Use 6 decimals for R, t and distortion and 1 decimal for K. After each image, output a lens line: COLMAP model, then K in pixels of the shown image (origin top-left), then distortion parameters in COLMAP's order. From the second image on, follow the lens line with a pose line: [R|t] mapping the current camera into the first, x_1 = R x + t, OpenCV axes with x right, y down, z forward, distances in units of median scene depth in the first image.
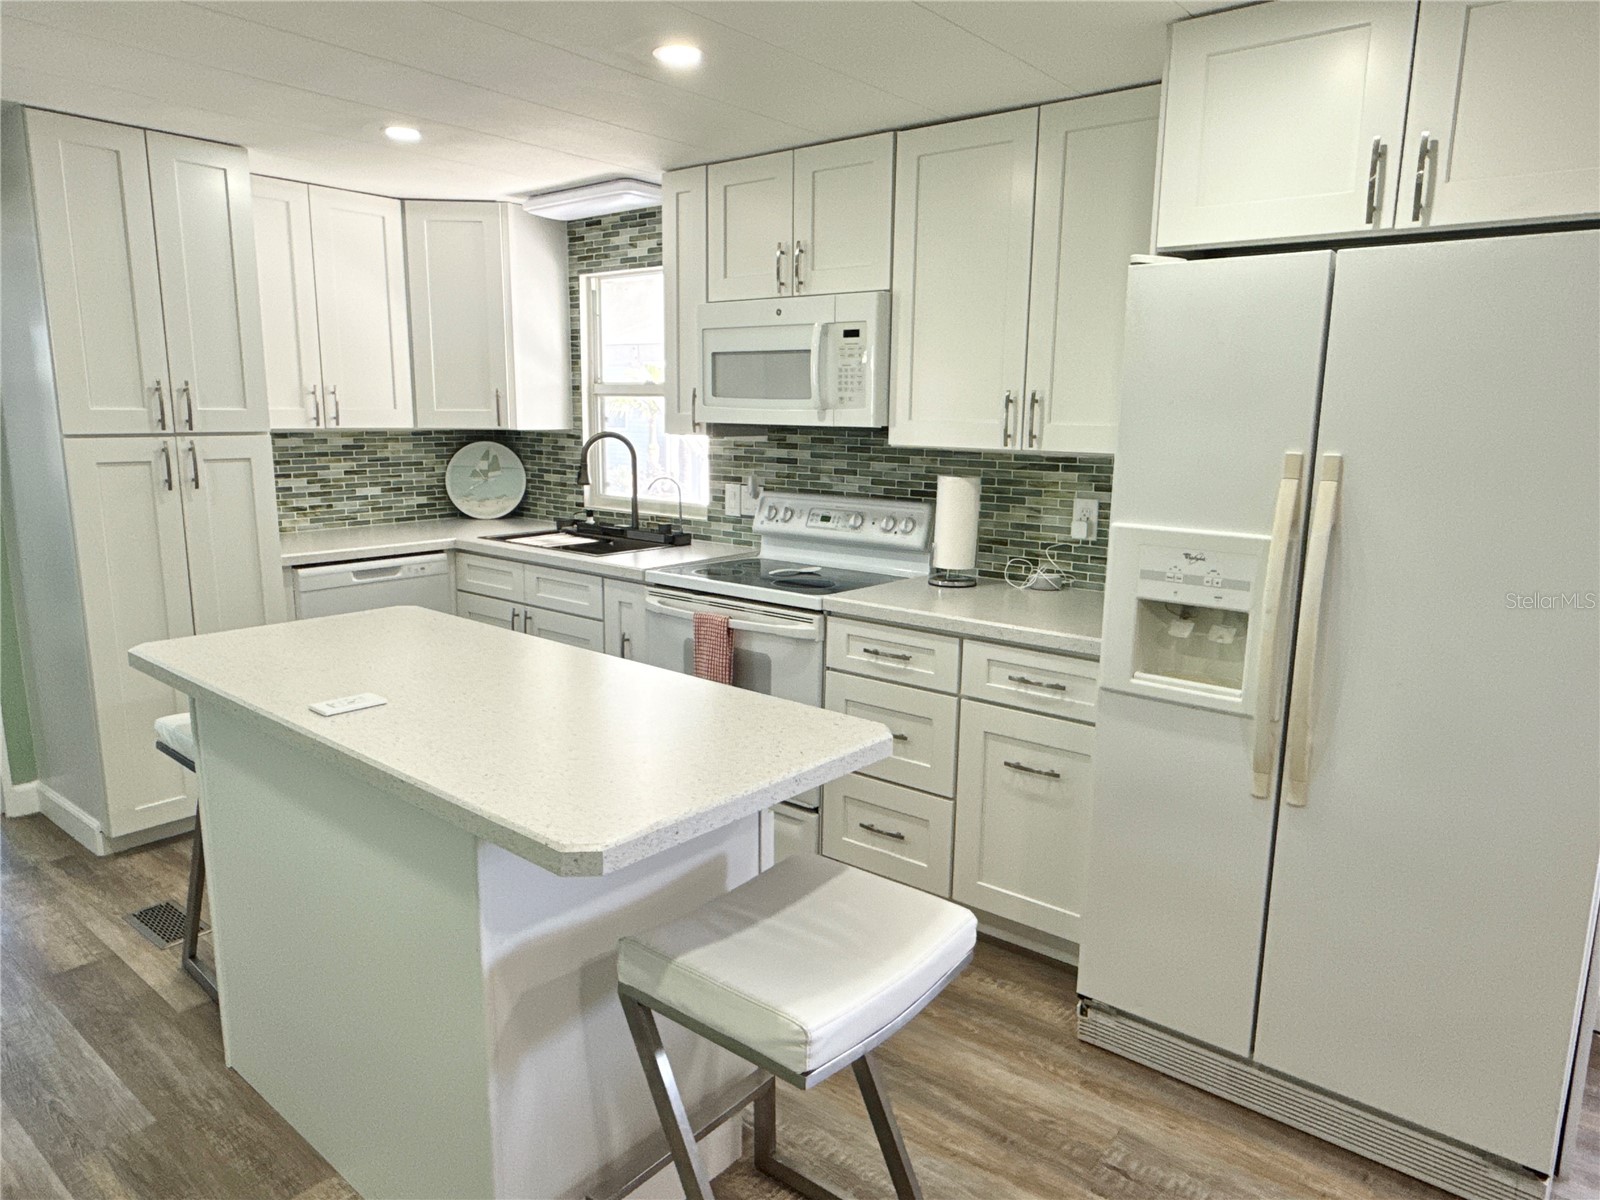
lens RADIAL K [[1035.9, 0, 800.0], [0, 1035.9, 600.0], [0, 0, 1]] dist [-0.002289, -0.002312]
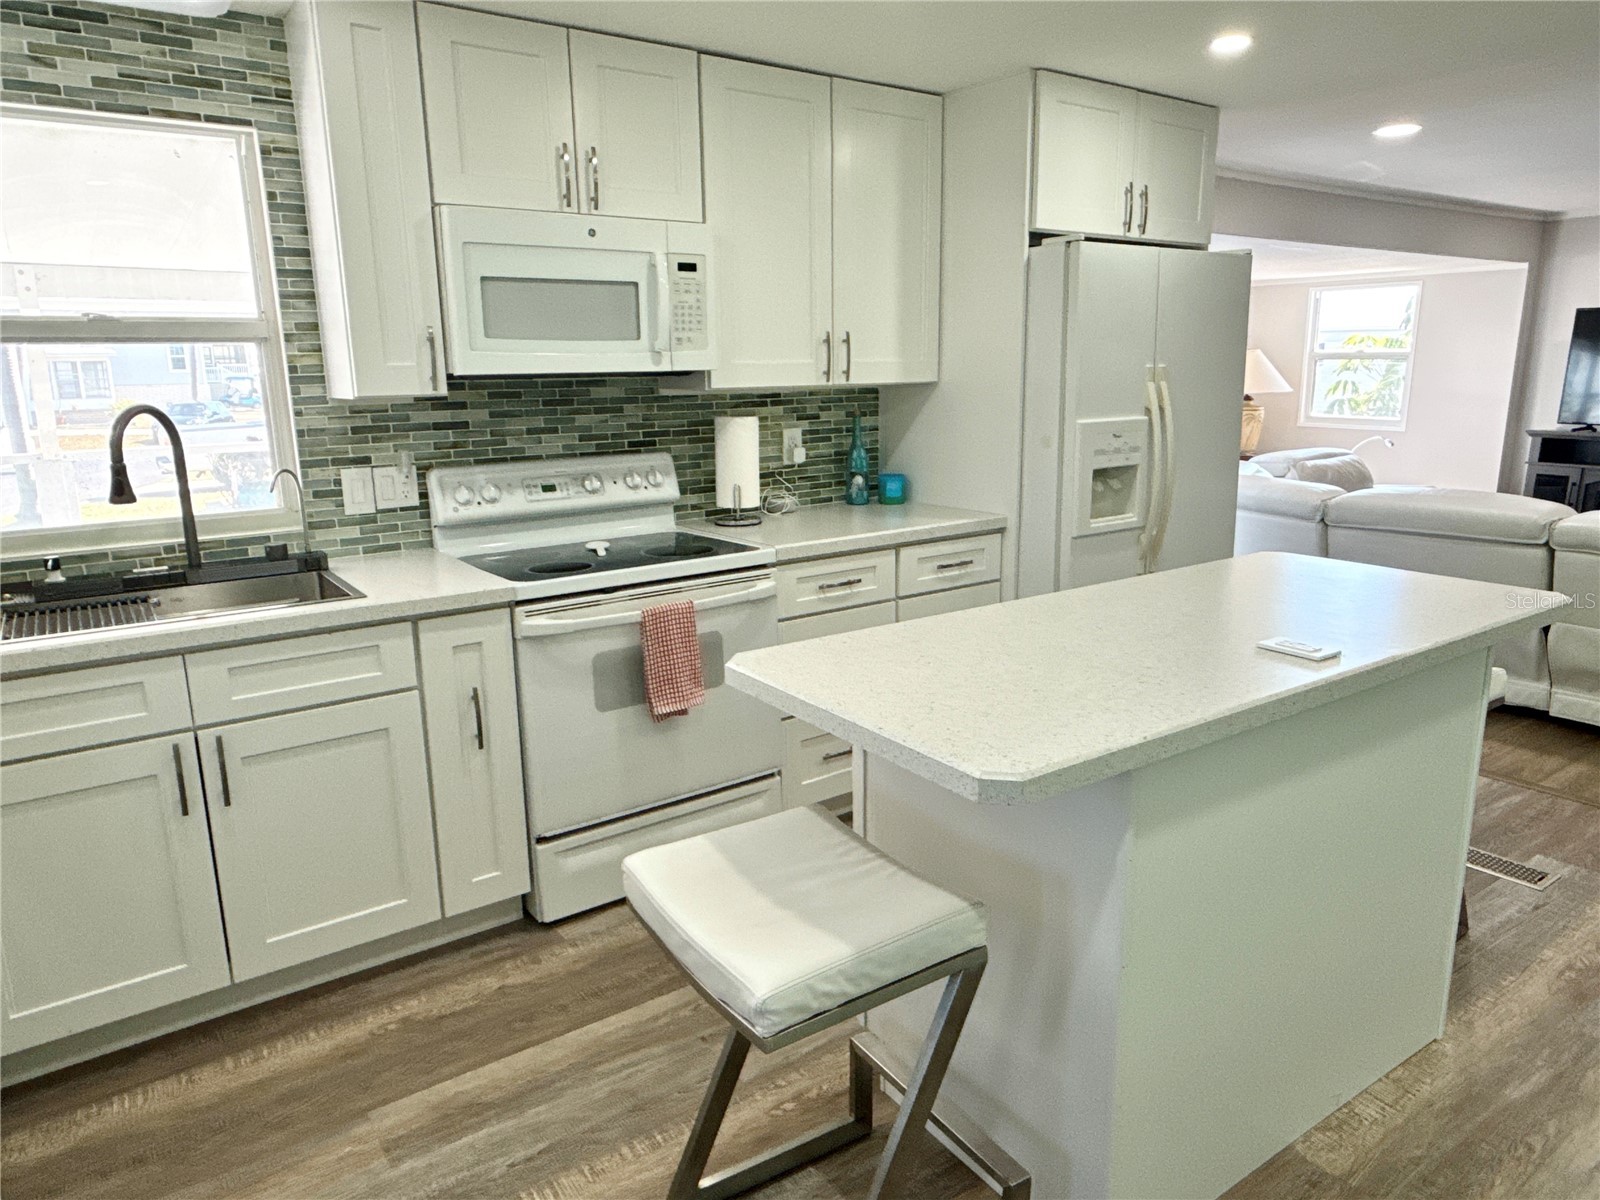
lens RADIAL K [[1035.9, 0, 800.0], [0, 1035.9, 600.0], [0, 0, 1]] dist [-0.002289, -0.002312]
pose [[0.261394, -0.229479, 0.937557, -0.746441], [0.198239, 0.963384, 0.180531, -0.105603], [-0.944656, 0.138671, 0.297314, 0.595247]]
